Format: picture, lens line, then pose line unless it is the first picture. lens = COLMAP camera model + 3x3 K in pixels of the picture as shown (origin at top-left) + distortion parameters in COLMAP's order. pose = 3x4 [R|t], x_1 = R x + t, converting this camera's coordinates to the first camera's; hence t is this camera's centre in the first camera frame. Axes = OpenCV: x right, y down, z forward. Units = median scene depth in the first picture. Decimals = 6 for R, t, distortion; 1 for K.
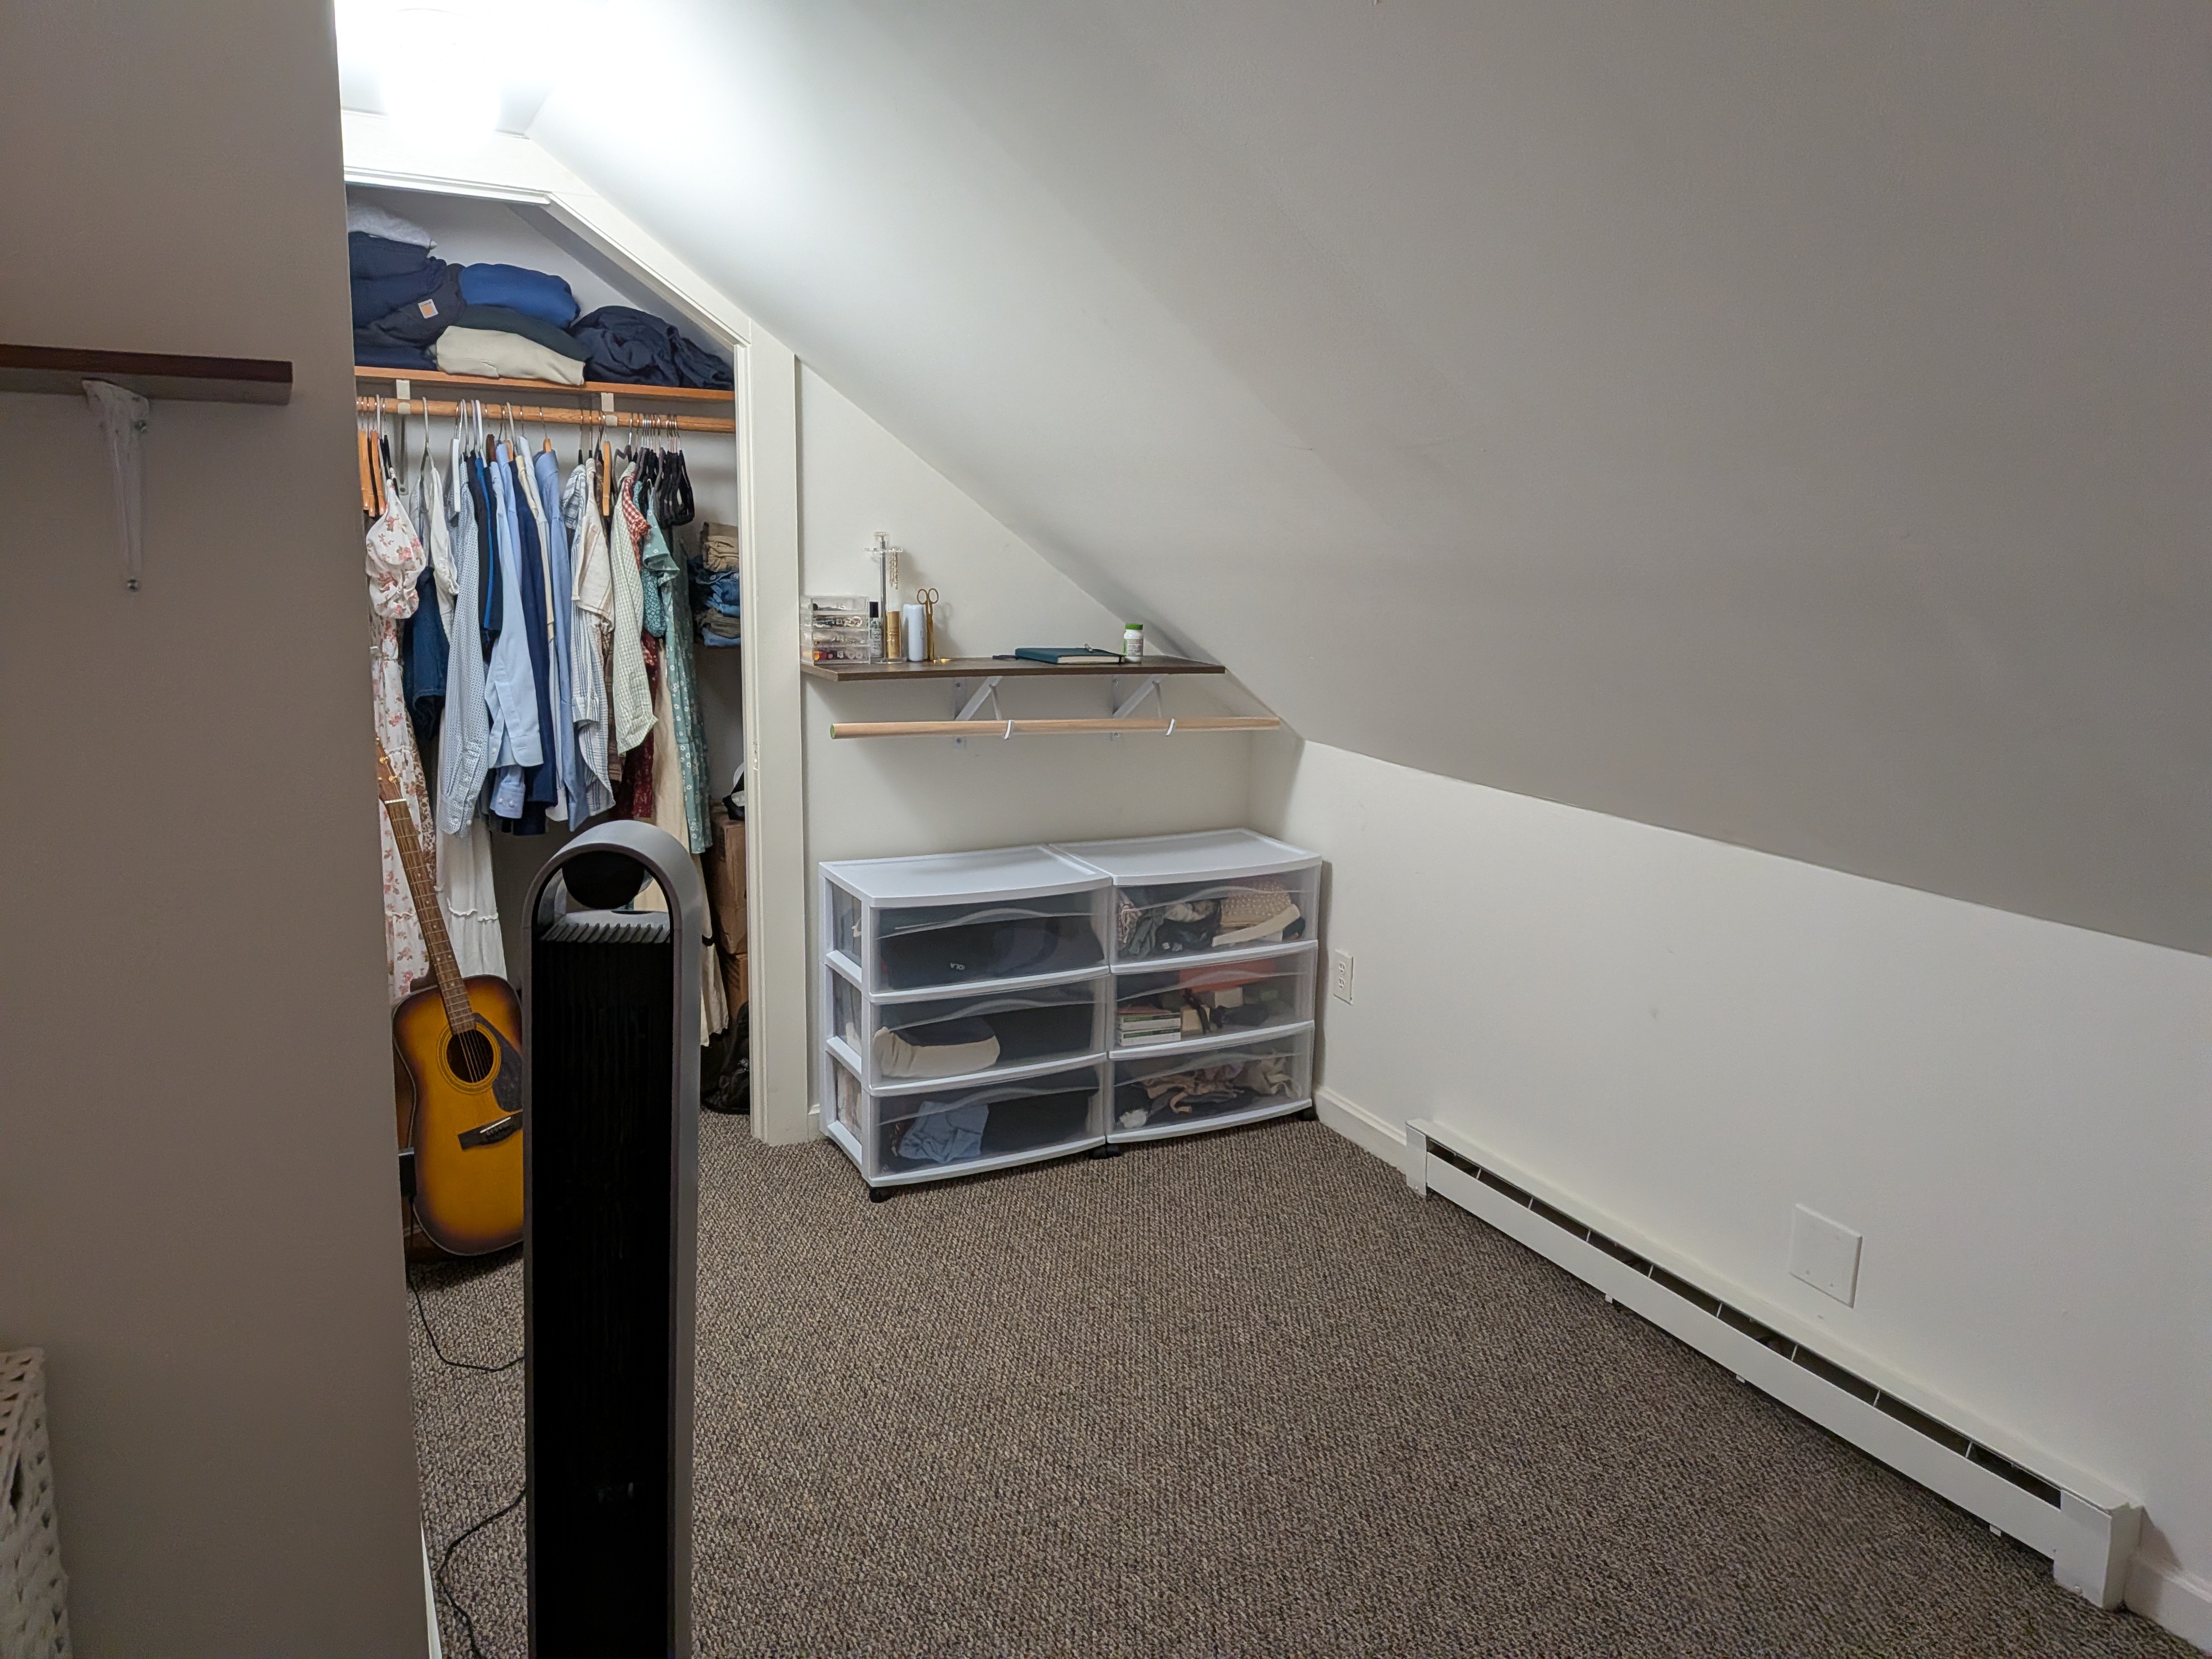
lens RADIAL K [[1540.6, 0, 1109.2], [0, 1540.6, 743.7], [0, 0, 1]] dist [0.059502, -0.229782]
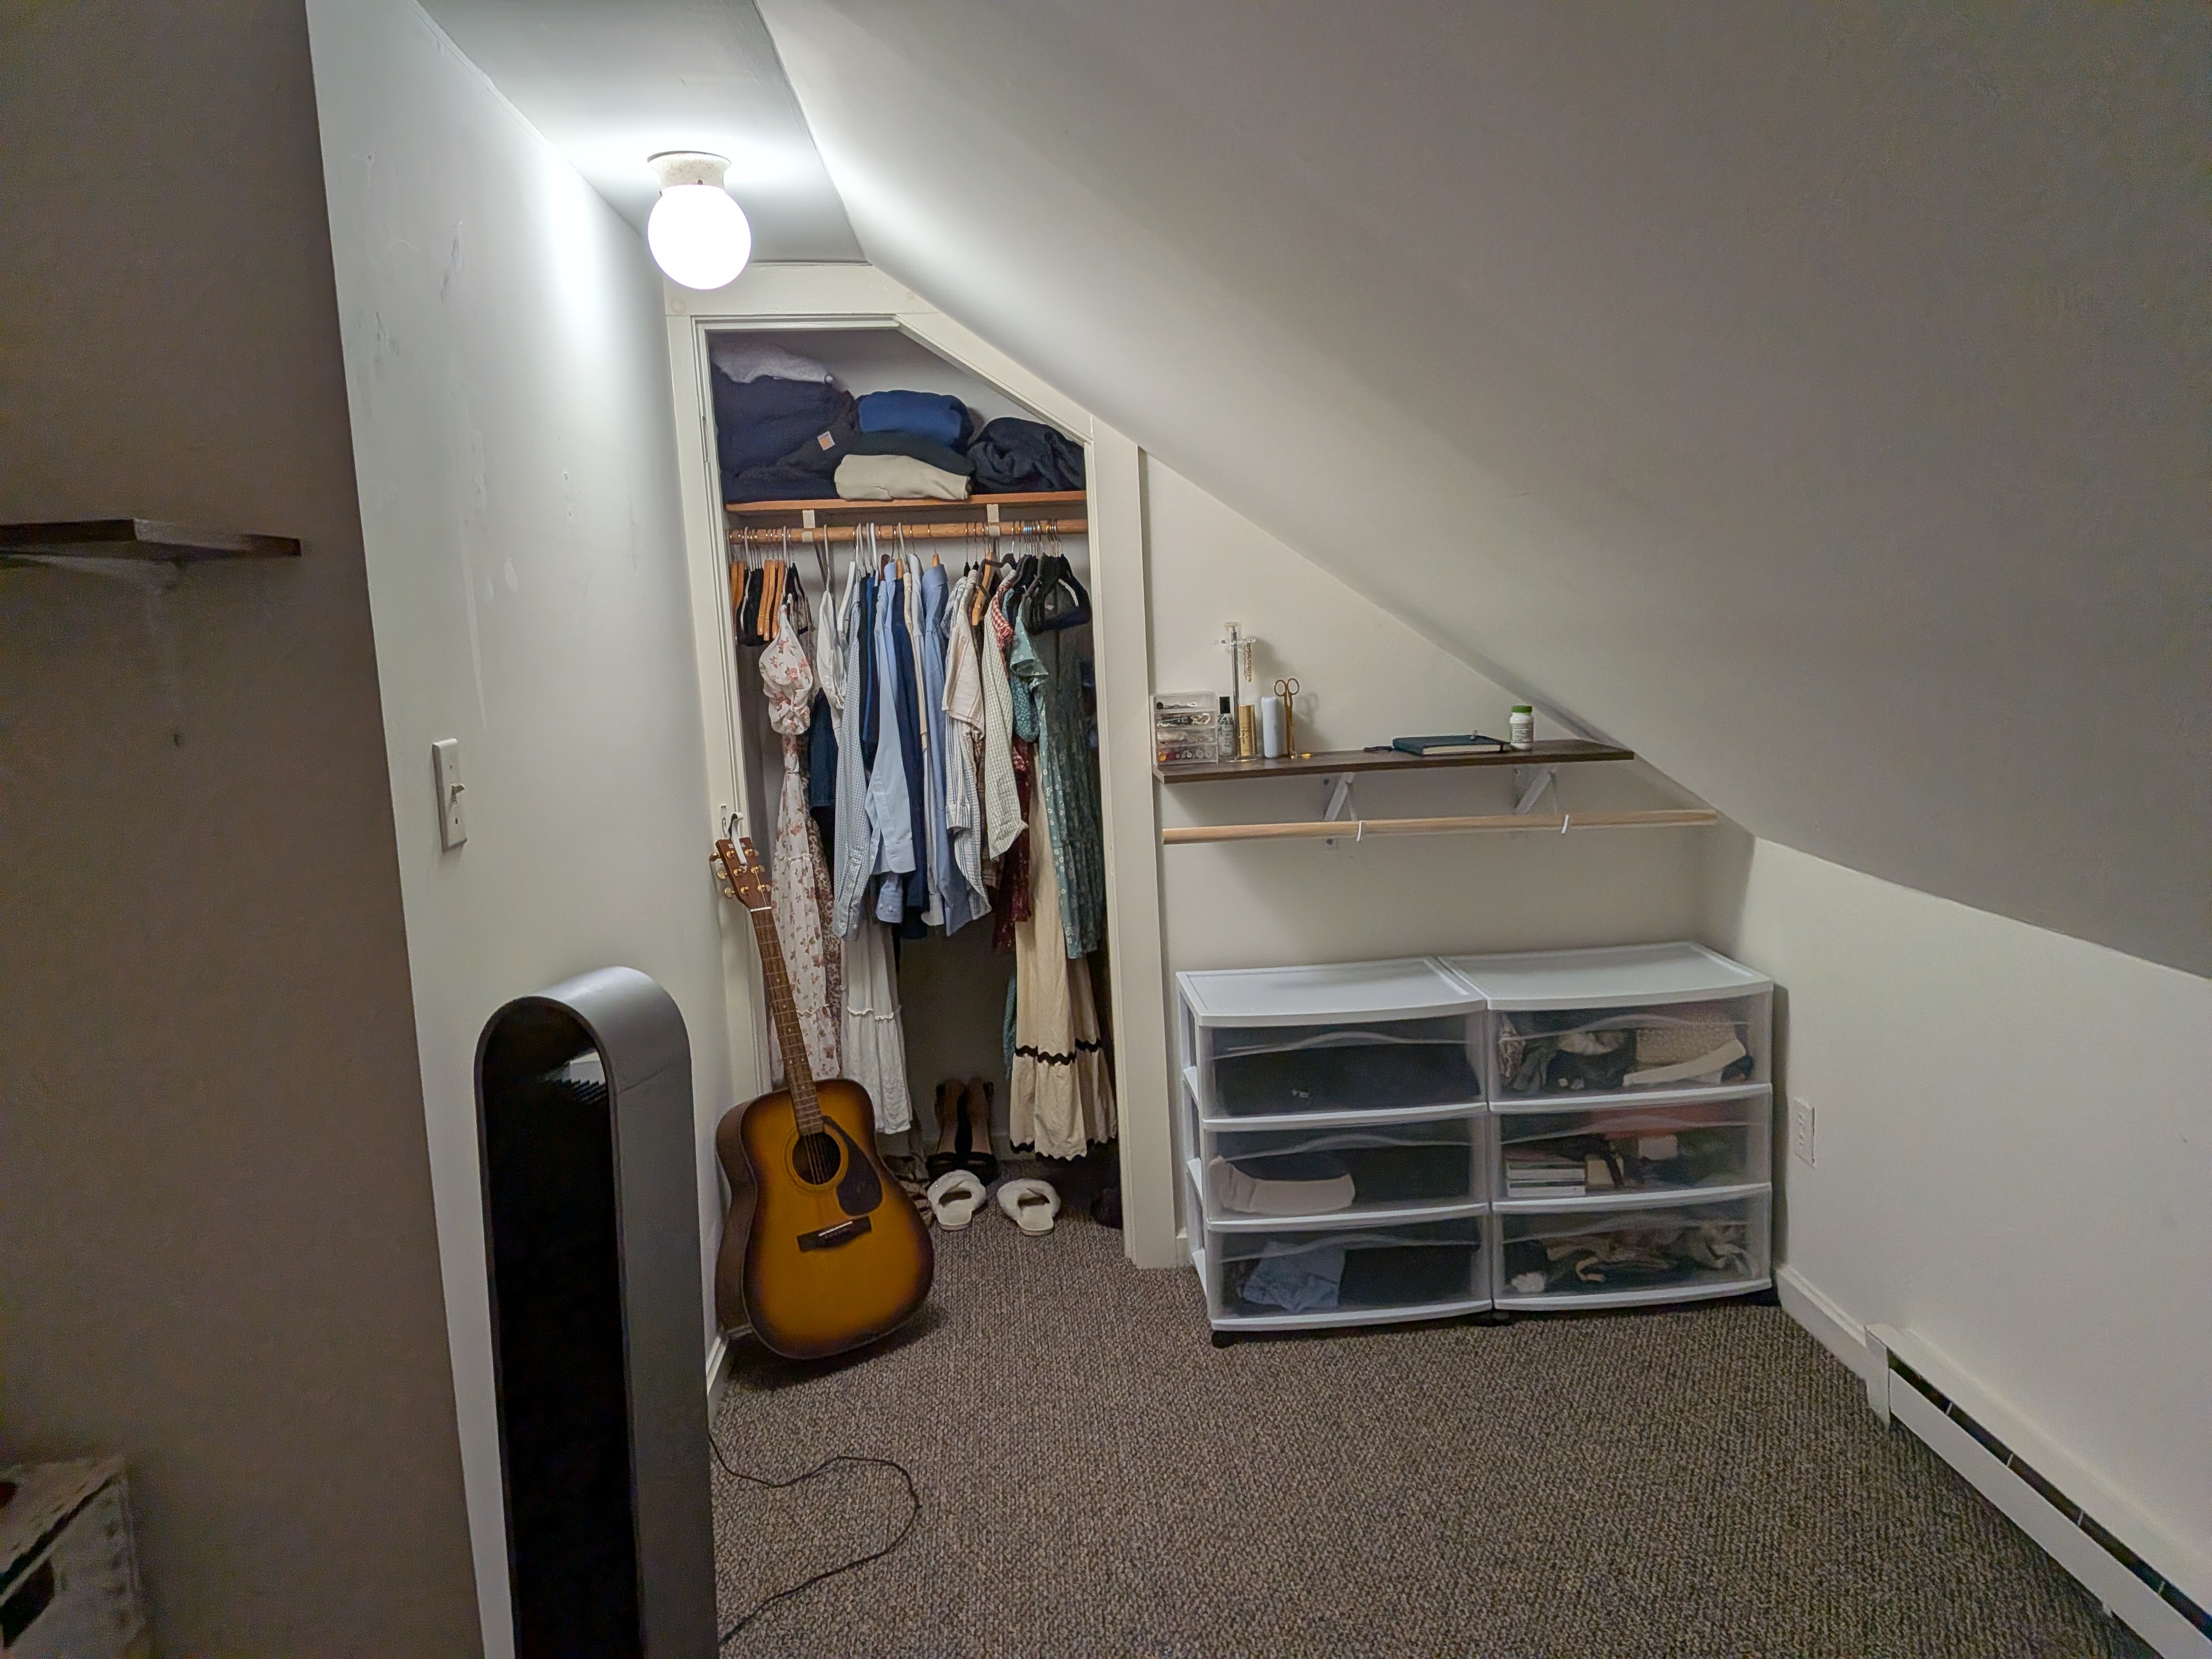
lens RADIAL K [[1511.4, 0, 1110.1], [0, 1511.4, 786.4], [0, 0, 1]] dist [0.076977, -0.168000]
pose [[0.909979, -0.024342, -0.413938, 0.162963], [0.014793, 0.999546, -0.026259, -0.013823], [0.414389, 0.017772, 0.909926, 0.130901]]
